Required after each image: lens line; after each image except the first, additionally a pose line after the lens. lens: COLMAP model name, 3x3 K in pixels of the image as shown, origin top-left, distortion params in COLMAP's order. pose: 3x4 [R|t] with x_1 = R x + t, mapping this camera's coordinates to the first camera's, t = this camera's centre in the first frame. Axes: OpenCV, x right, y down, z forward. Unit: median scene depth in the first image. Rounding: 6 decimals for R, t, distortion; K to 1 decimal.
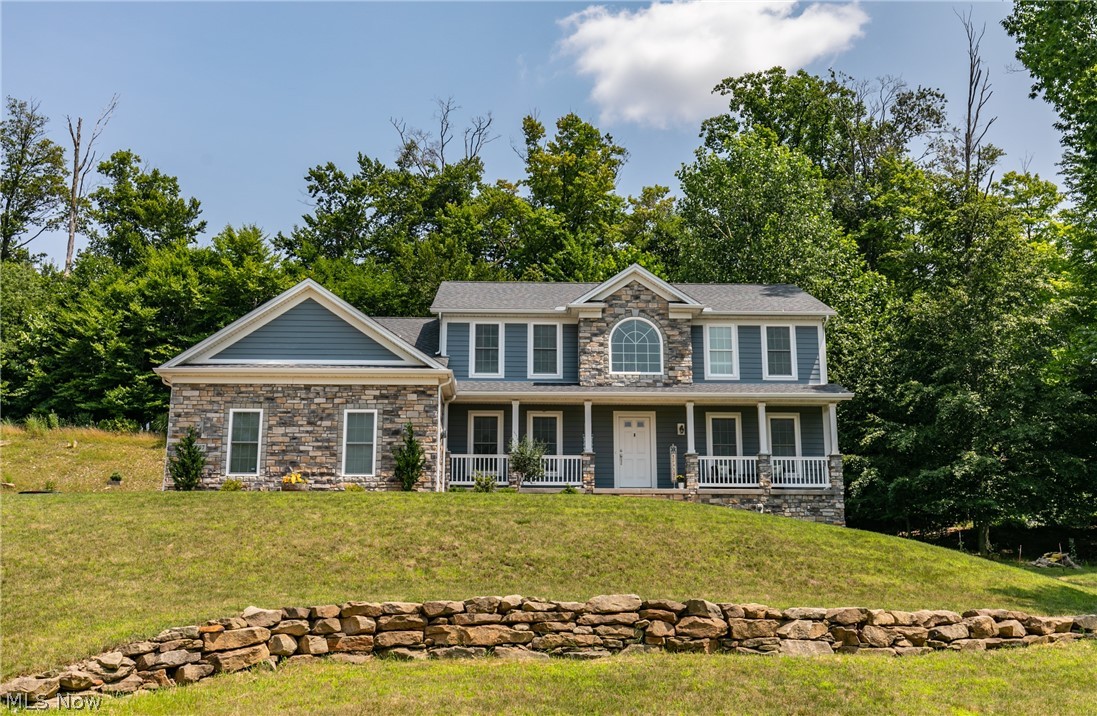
lens RADIAL K [[1156.4, 0, 549.7], [0, 1156.4, 357.4], [0, 0, 1]] dist [0.013931, 0.000000]
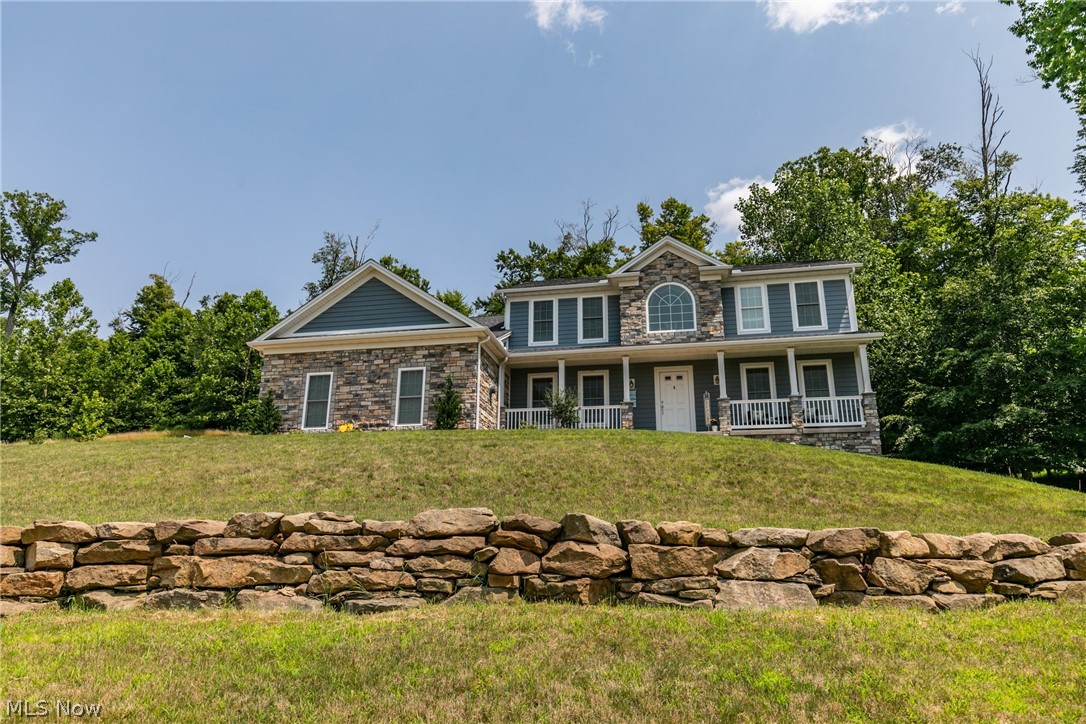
lens RADIAL K [[706.7, 0, 541.9], [0, 706.7, 362.1], [0, 0, 1]] dist [0.010938, -0.002758]
pose [[0.974510, -0.059244, -0.216380, 0.102898], [0.048608, 0.997349, -0.054155, 0.077243], [0.219015, 0.042257, 0.974806, 0.326147]]
